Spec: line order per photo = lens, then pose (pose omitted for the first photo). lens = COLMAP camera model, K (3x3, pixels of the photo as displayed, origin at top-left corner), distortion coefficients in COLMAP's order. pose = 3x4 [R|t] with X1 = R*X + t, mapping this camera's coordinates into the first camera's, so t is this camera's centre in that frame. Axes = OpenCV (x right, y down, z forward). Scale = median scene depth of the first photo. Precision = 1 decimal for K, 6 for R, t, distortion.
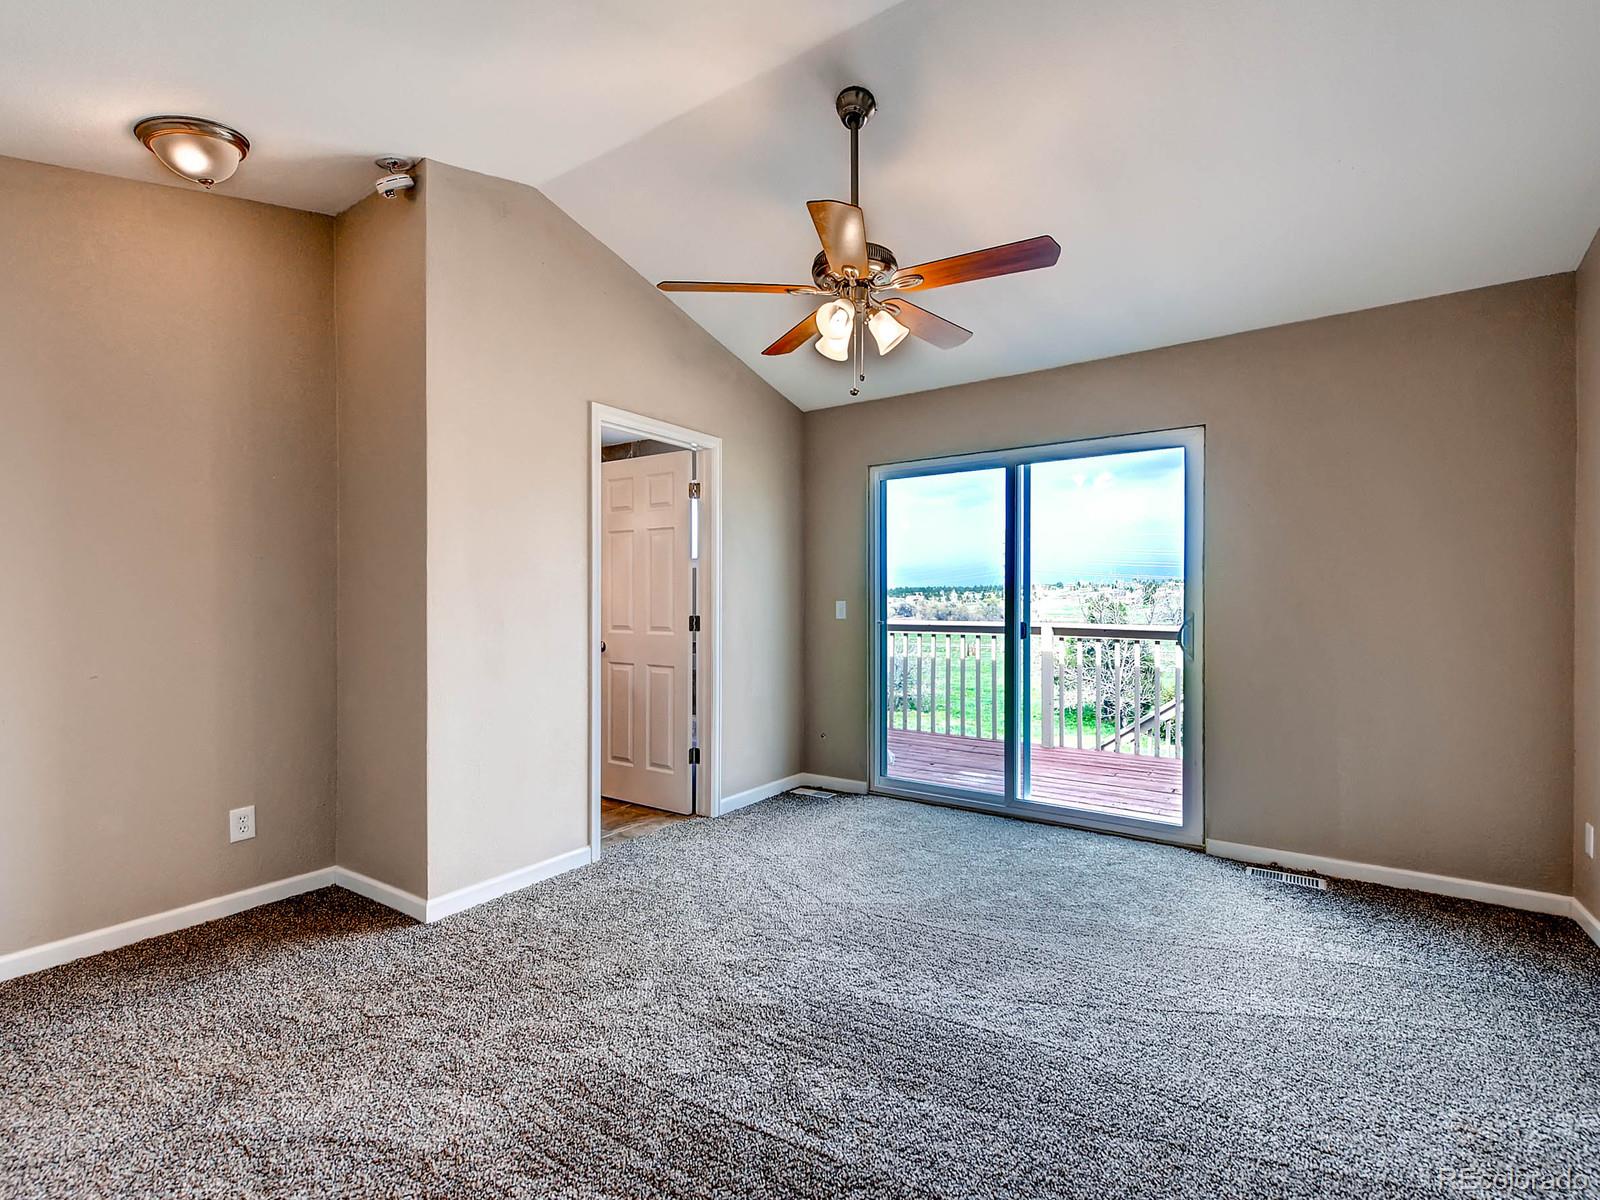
lens RADIAL K [[726.6, 0, 800.0], [0, 726.6, 600.0], [0, 0, 1]] dist [0.002719, 0.000537]
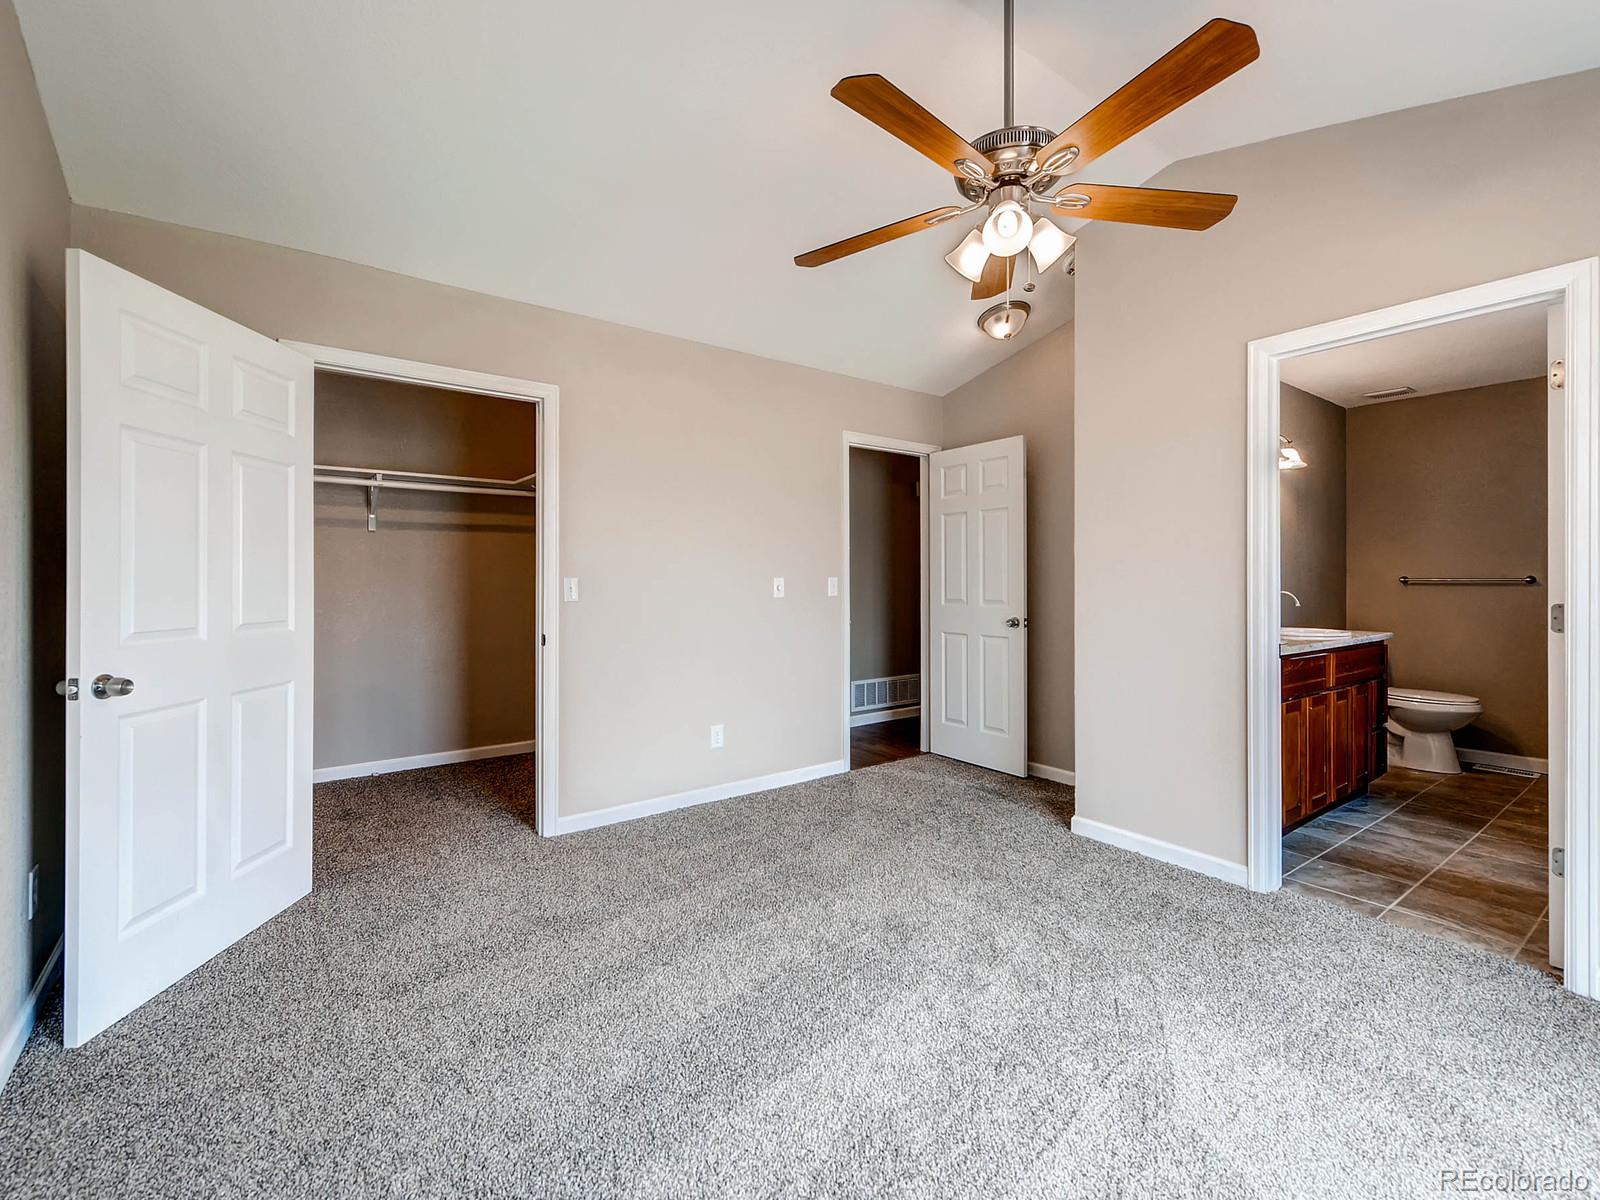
lens RADIAL K [[726.6, 0, 800.0], [0, 726.6, 600.0], [0, 0, 1]] dist [0.002719, 0.000537]
pose [[-0.333983, 0.022594, -0.942308, 0.746782], [-0.000906, 0.999705, 0.024291, 0.007495], [0.942579, 0.008967, -0.333864, 0.871742]]
